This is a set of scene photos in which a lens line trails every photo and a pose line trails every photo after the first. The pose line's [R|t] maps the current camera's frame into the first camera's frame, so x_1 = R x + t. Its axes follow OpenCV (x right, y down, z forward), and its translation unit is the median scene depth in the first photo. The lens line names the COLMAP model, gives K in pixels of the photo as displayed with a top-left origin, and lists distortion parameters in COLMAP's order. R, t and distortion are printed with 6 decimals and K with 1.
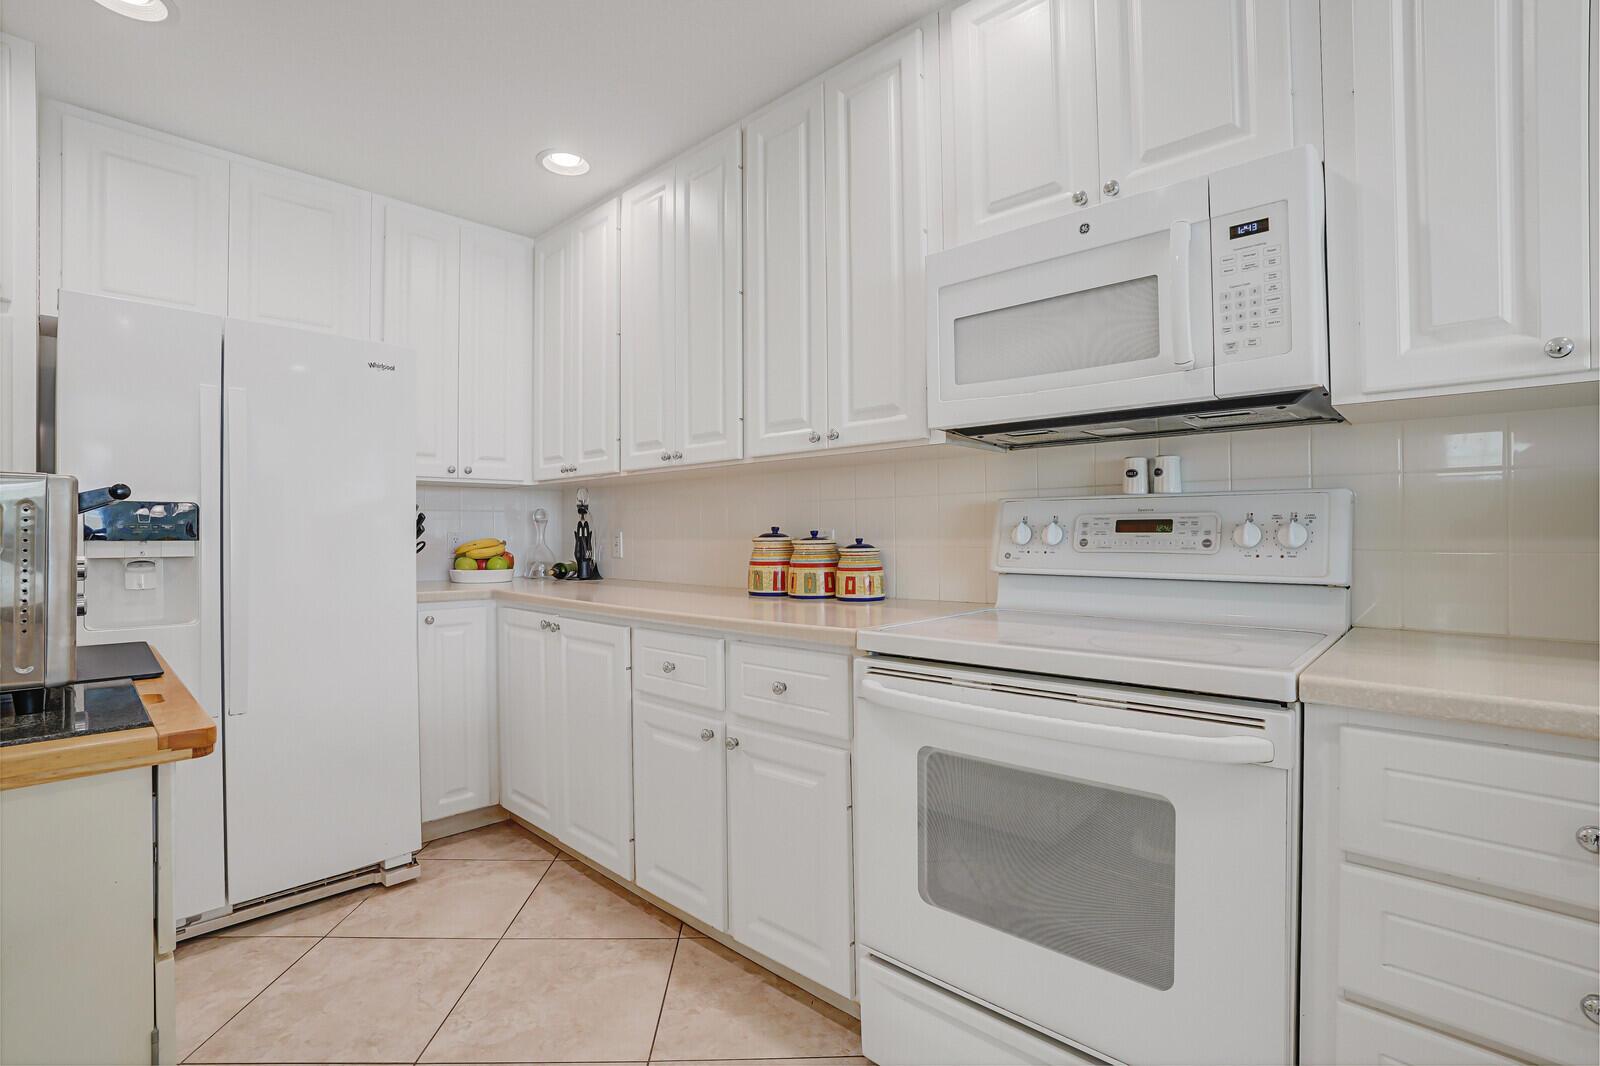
lens RADIAL K [[731.0, 0, 809.9], [0, 731.0, 523.8], [0, 0, 1]] dist [-0.038081, 0.003681]
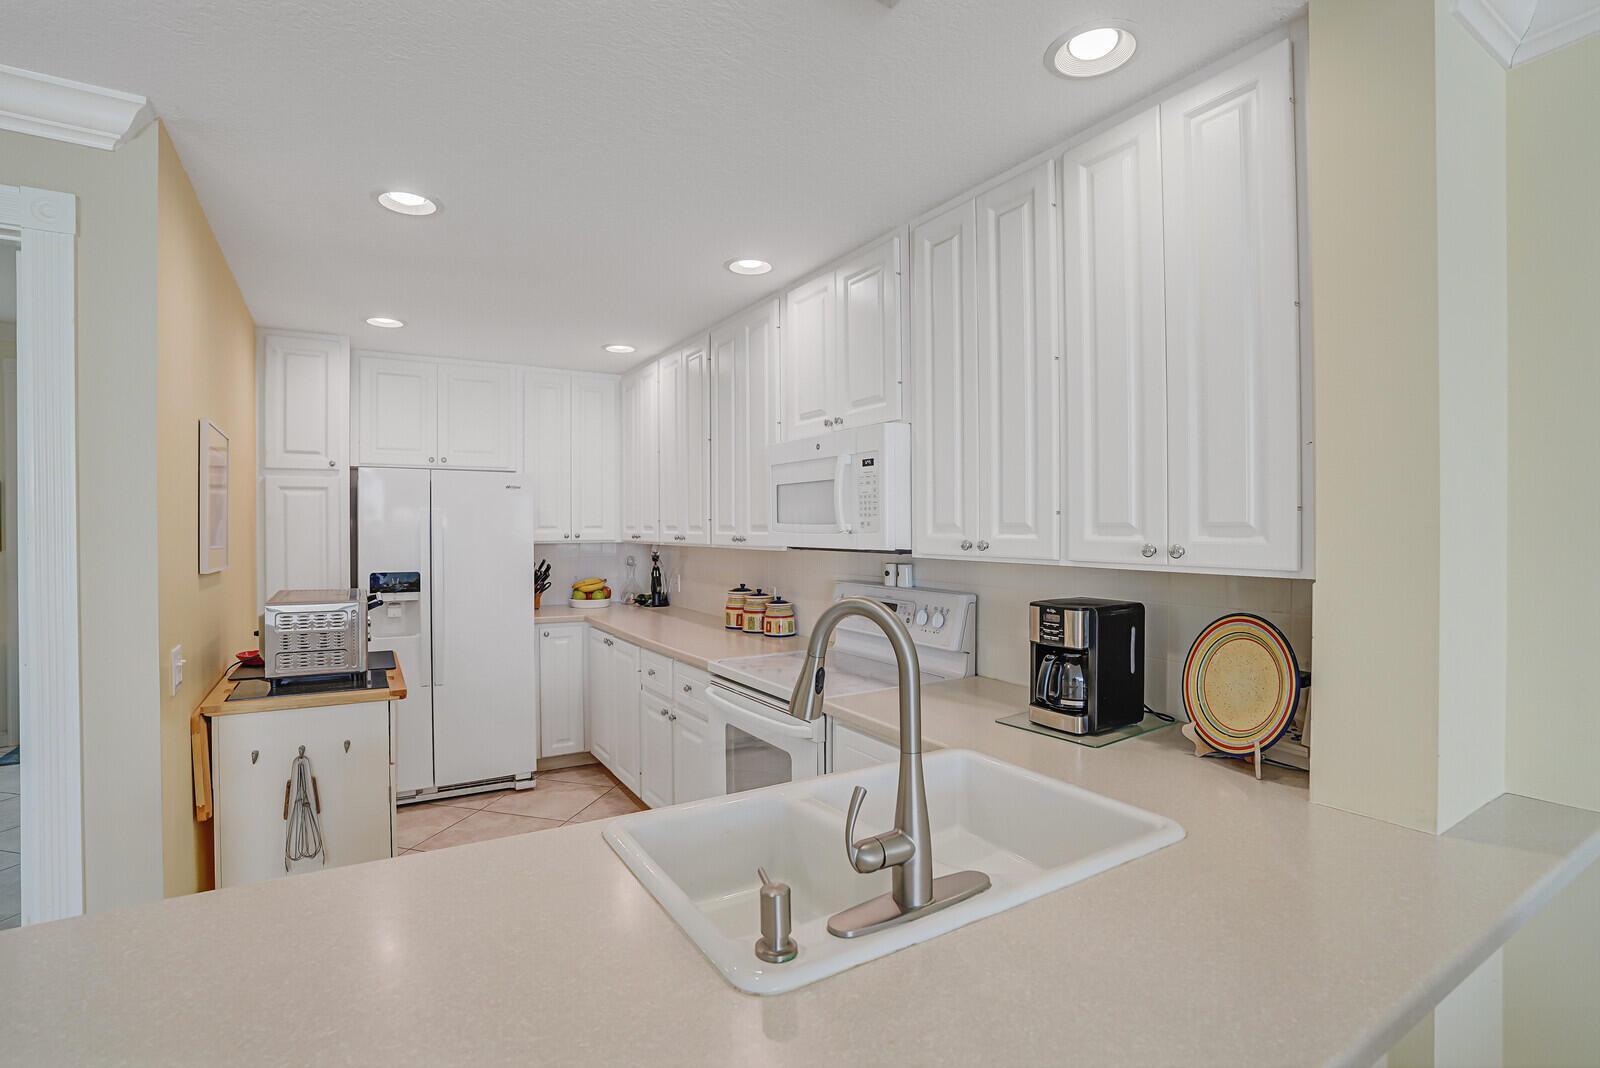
lens RADIAL K [[731.0, 0, 789.1], [0, 731.0, 535.3], [0, 0, 1]] dist [-0.038081, 0.003681]
pose [[0.962844, 0.006816, -0.269972, 0.498815], [-0.001859, 0.999825, 0.018615, -0.137295], [0.270051, -0.017421, 0.962688, -0.483620]]
